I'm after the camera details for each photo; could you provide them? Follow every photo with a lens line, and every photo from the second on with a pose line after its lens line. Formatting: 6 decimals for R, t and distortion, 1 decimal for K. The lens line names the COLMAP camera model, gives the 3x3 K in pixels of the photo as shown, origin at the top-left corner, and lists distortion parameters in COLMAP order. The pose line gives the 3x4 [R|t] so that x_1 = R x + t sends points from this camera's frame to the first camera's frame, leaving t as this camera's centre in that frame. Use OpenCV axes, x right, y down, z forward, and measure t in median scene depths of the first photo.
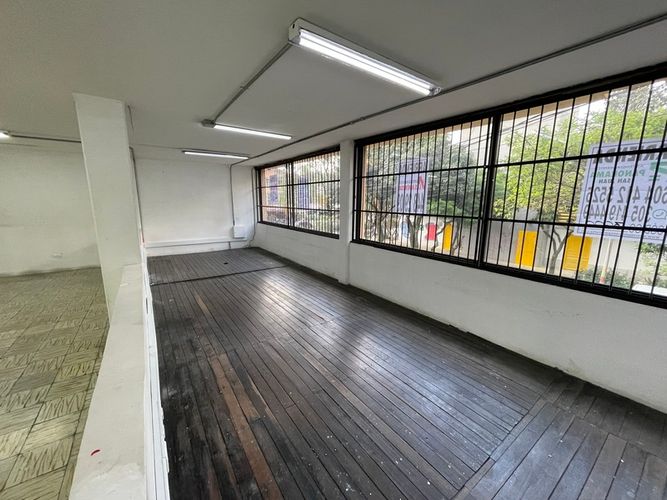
lens RADIAL K [[268.8, 0, 332.4], [0, 268.8, 249.4], [0, 0, 1]] dist [-0.001637, -0.000204]
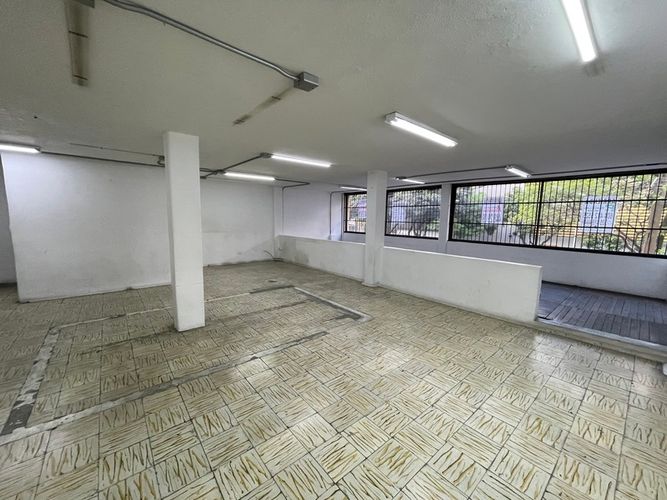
lens RADIAL K [[268.8, 0, 332.4], [0, 268.8, 249.4], [0, 0, 1]] dist [-0.001637, -0.000204]
pose [[0.995498, -0.003277, 0.094731, -1.032489], [0.008955, 0.998183, -0.059583, 0.154739], [-0.094363, 0.060163, 0.993718, -0.802598]]
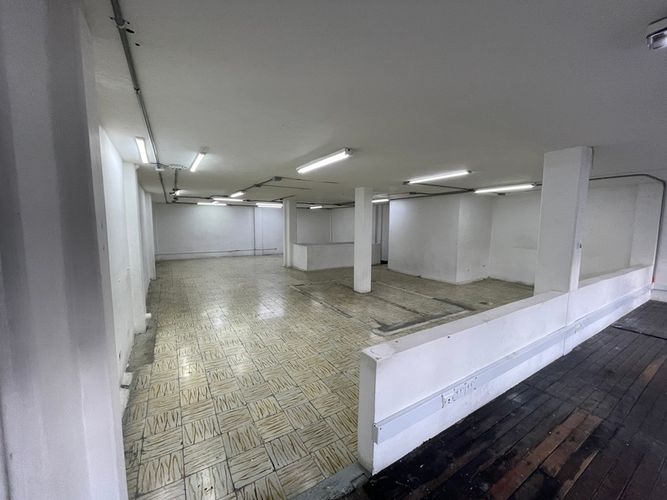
lens RADIAL K [[268.8, 0, 332.4], [0, 268.8, 249.4], [0, 0, 1]] dist [-0.001637, -0.000204]
pose [[-0.058038, 0.086443, -0.994565, 0.295674], [-0.187424, 0.977586, 0.095904, -0.032809], [0.980563, 0.191971, -0.040536, 0.080011]]
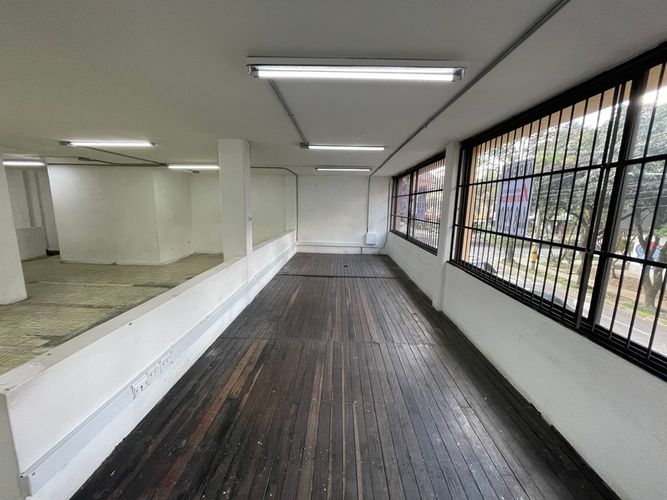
lens RADIAL K [[268.8, 0, 332.4], [0, 268.8, 249.4], [0, 0, 1]] dist [-0.001637, -0.000204]
pose [[0.800508, 0.106821, -0.589726, 0.337843], [-0.122125, 0.992416, 0.013987, -0.042308], [0.586747, 0.060824, 0.807482, 0.127312]]
